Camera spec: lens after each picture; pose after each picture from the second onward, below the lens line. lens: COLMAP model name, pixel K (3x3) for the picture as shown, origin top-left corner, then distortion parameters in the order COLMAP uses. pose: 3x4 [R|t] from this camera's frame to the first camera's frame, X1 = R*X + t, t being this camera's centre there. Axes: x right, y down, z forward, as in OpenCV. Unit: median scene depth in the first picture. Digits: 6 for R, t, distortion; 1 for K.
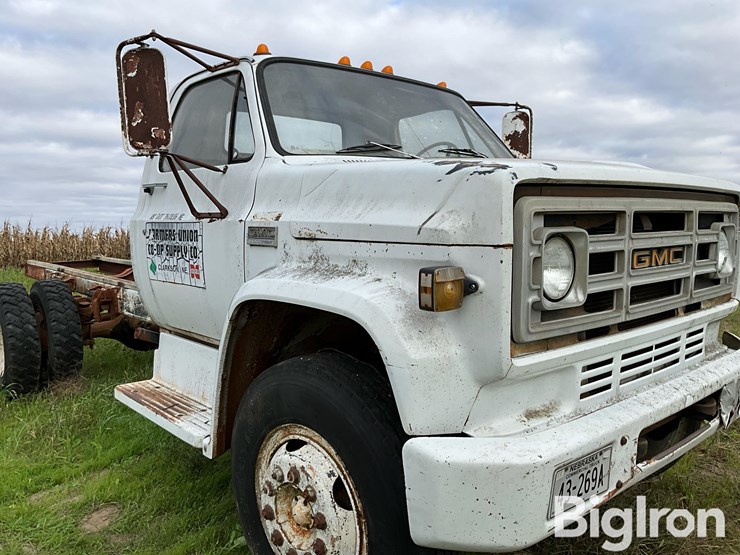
lens RADIAL K [[610.2, 0, 366.3], [0, 610.2, 269.3], [0, 0, 1]] dist [0.125184, -0.240457]
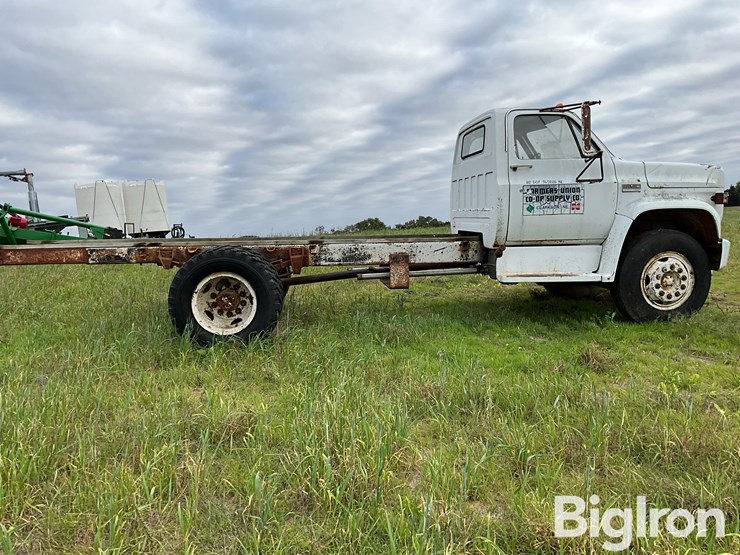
lens RADIAL K [[610.2, 0, 366.3], [0, 610.2, 269.3], [0, 0, 1]] dist [0.125184, -0.240457]
pose [[0.584142, -0.077836, 0.807911, -3.020803], [0.086800, 0.995674, 0.033167, 0.106070], [-0.806997, 0.050752, 0.588371, 0.392151]]
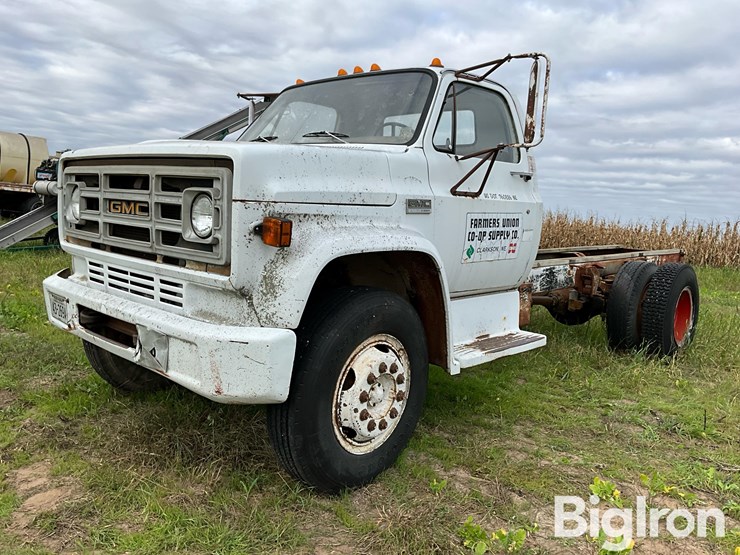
lens RADIAL K [[610.2, 0, 366.3], [0, 610.2, 269.3], [0, 0, 1]] dist [0.125184, -0.240457]
pose [[0.085831, 0.122336, -0.988770, 1.871139], [-0.136845, 0.984474, 0.109926, -0.107436], [0.986867, 0.125874, 0.101239, 1.378025]]
